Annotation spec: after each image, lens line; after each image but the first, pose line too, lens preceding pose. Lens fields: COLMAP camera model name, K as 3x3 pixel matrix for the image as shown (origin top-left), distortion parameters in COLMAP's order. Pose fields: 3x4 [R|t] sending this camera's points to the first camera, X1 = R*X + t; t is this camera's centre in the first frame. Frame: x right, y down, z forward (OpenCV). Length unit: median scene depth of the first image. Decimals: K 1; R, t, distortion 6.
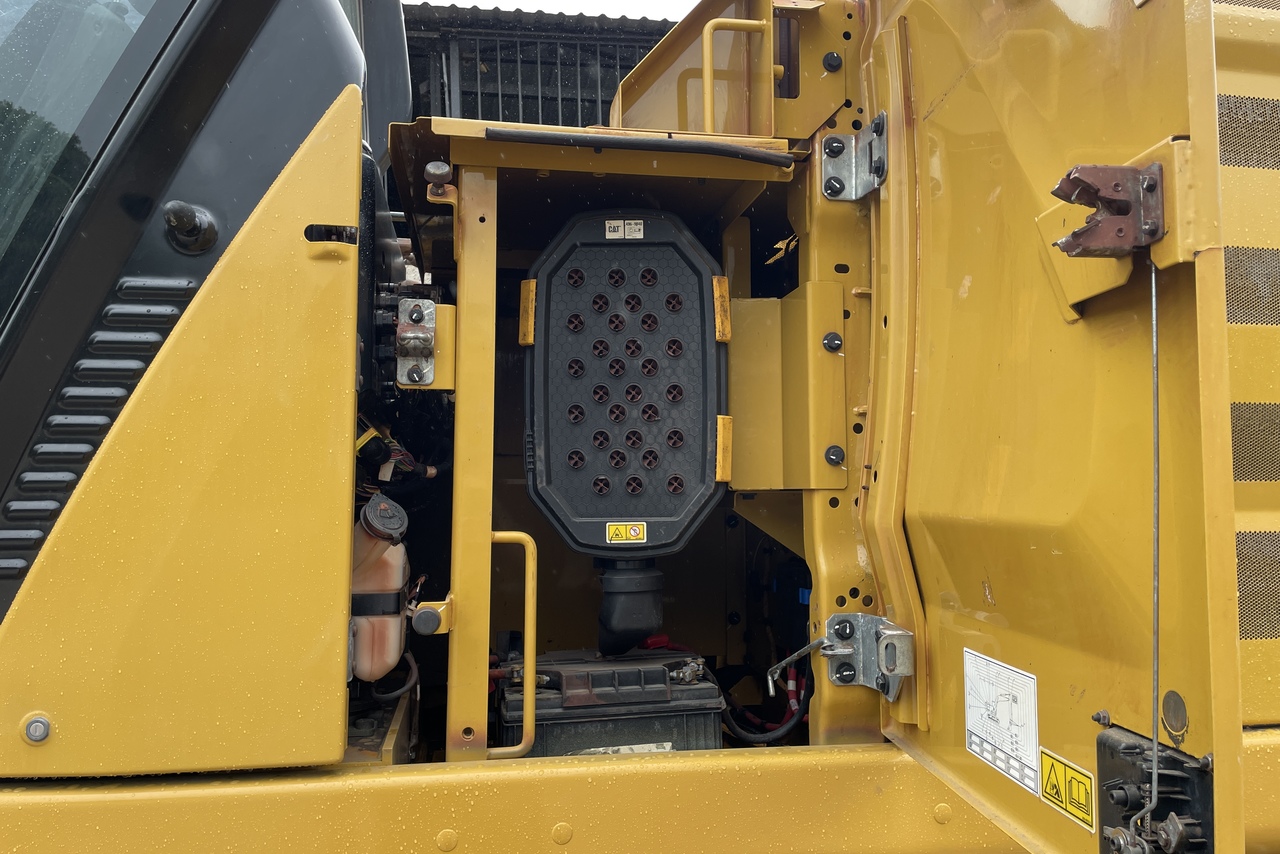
lens RADIAL K [[1002.5, 0, 640.0], [0, 1002.5, 427.0], [0, 0, 1]] dist [0.047891, -0.009355]
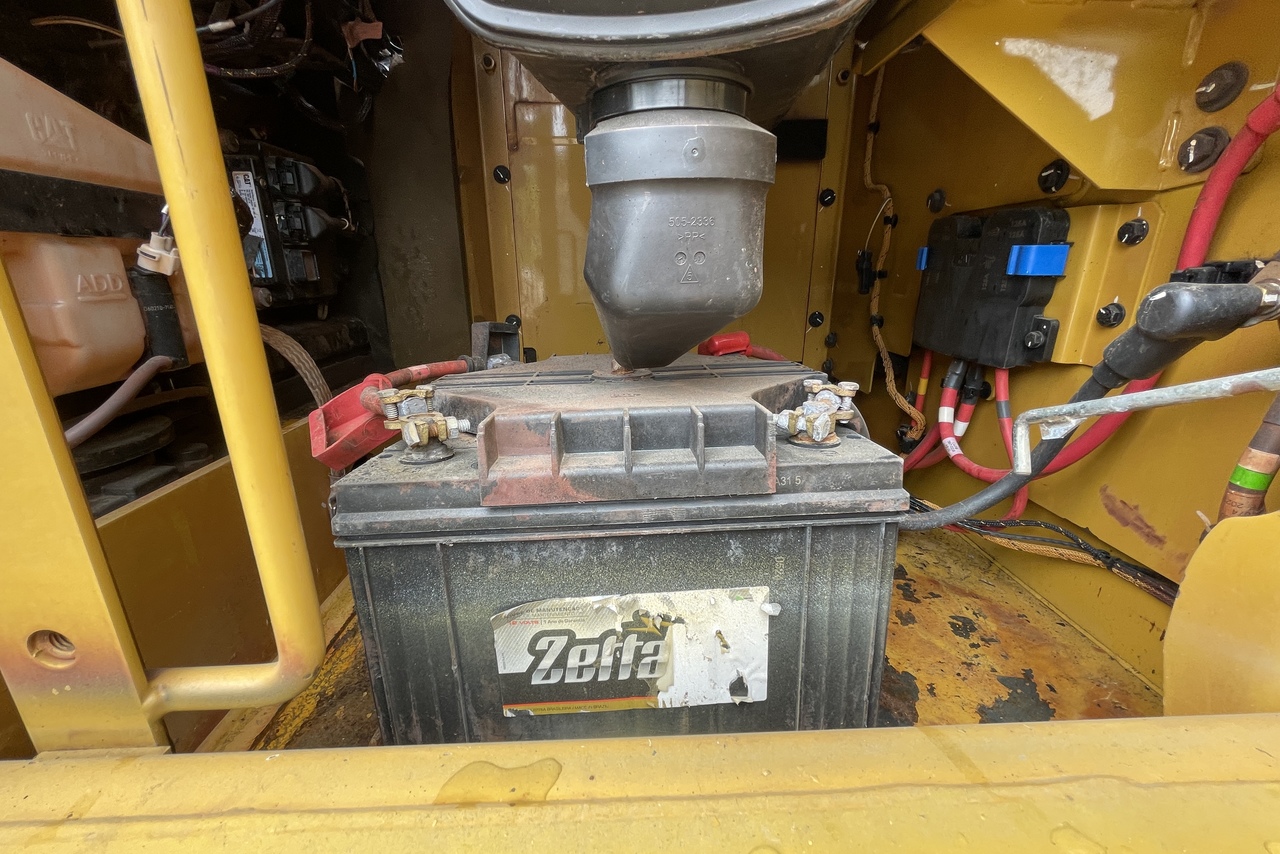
lens RADIAL K [[517.5, 0, 633.1], [0, 517.5, 423.7], [0, 0, 1]] dist [-0.002691, 0.000004]
pose [[0.989644, 0.035996, -0.138955, 0.004009], [0.015033, 0.936733, 0.349721, 0.177456], [0.142752, -0.348189, 0.926492, 0.814270]]
